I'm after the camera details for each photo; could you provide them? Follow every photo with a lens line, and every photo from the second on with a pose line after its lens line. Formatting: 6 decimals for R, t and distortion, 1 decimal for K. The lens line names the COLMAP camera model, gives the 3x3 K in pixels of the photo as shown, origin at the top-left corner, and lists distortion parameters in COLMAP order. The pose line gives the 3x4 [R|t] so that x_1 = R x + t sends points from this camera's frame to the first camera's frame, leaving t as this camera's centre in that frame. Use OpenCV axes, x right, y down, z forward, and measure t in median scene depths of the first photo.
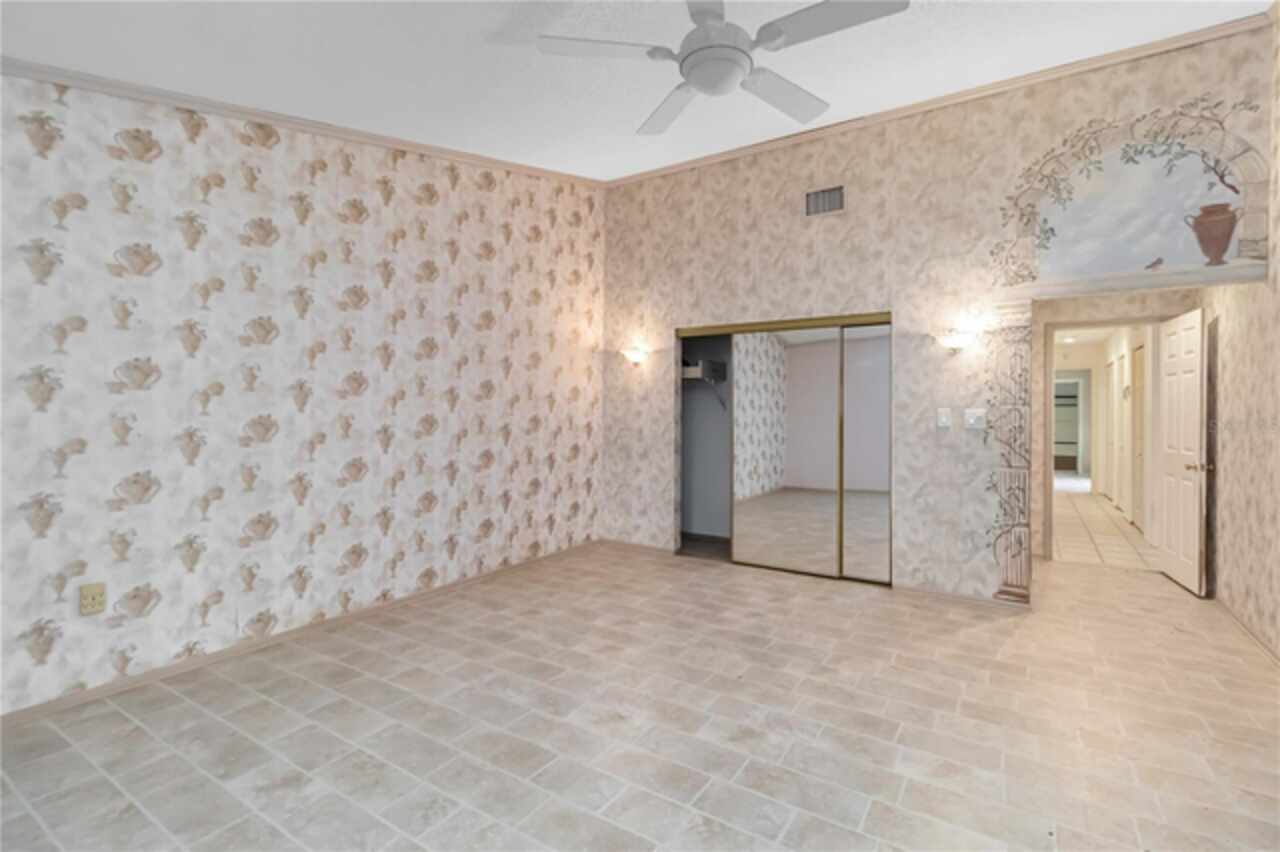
lens RADIAL K [[593.7, 0, 645.4], [0, 593.7, 415.7], [0, 0, 1]] dist [0.000225, 0.002252]
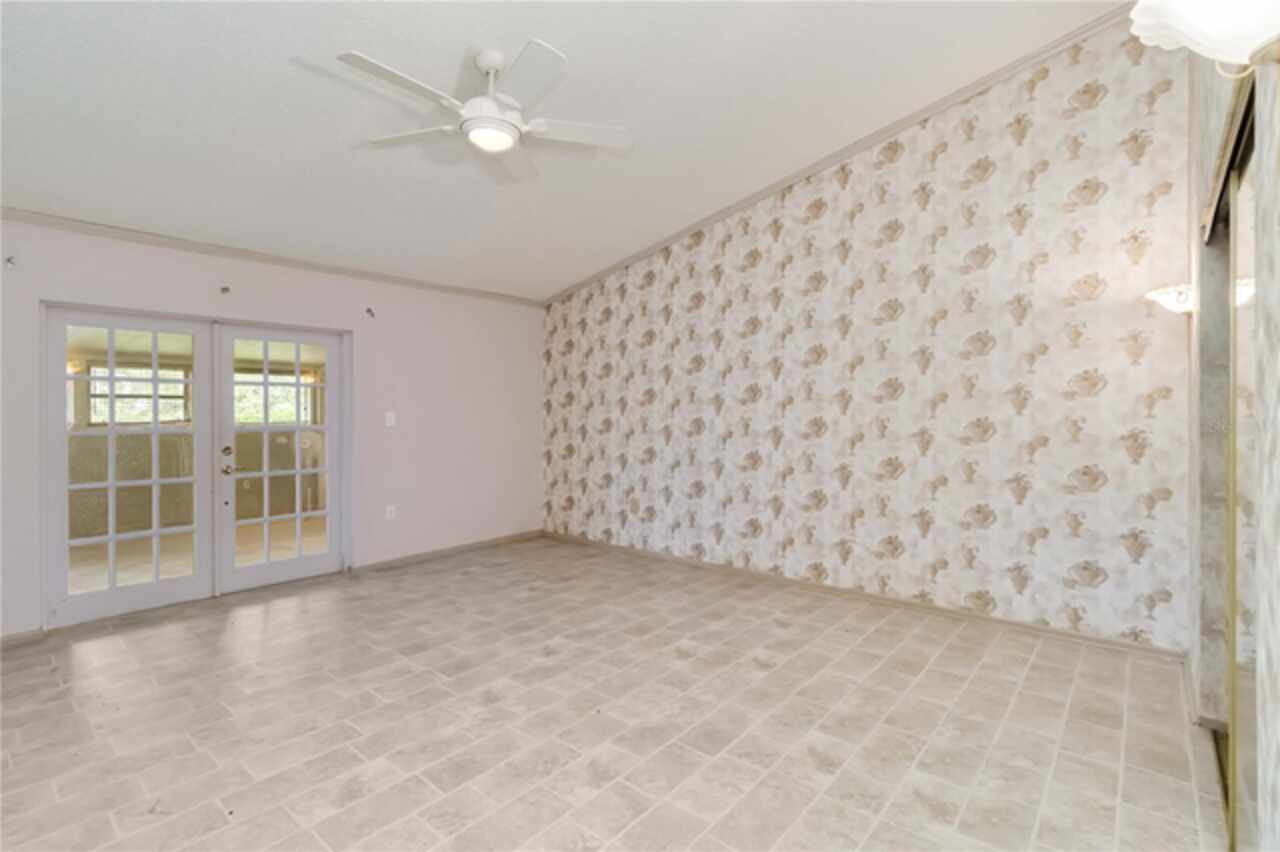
lens RADIAL K [[593.7, 0, 642.1], [0, 593.7, 425.6], [0, 0, 1]] dist [0.000225, 0.002252]
pose [[-0.132357, 0.012769, -0.991120, 0.921006], [-0.003839, 0.999903, 0.013395, -0.001335], [0.991195, 0.005578, -0.132295, 1.055612]]
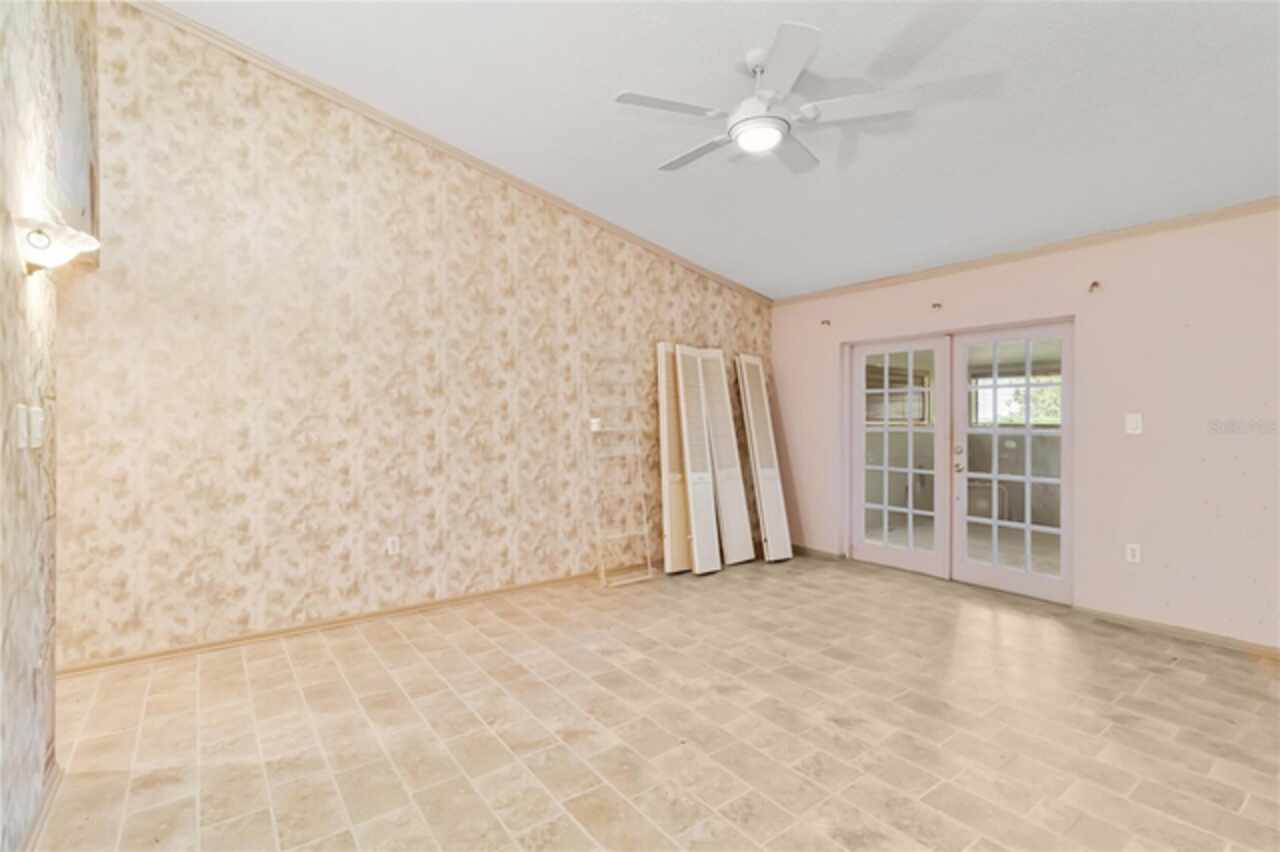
lens RADIAL K [[593.7, 0, 637.4], [0, 593.7, 418.9], [0, 0, 1]] dist [0.000225, 0.002252]
pose [[-0.933737, -0.008555, 0.357859, -0.063154], [-0.005471, 0.999939, 0.009630, -0.010317], [-0.357919, 0.007034, -0.933726, 1.592921]]
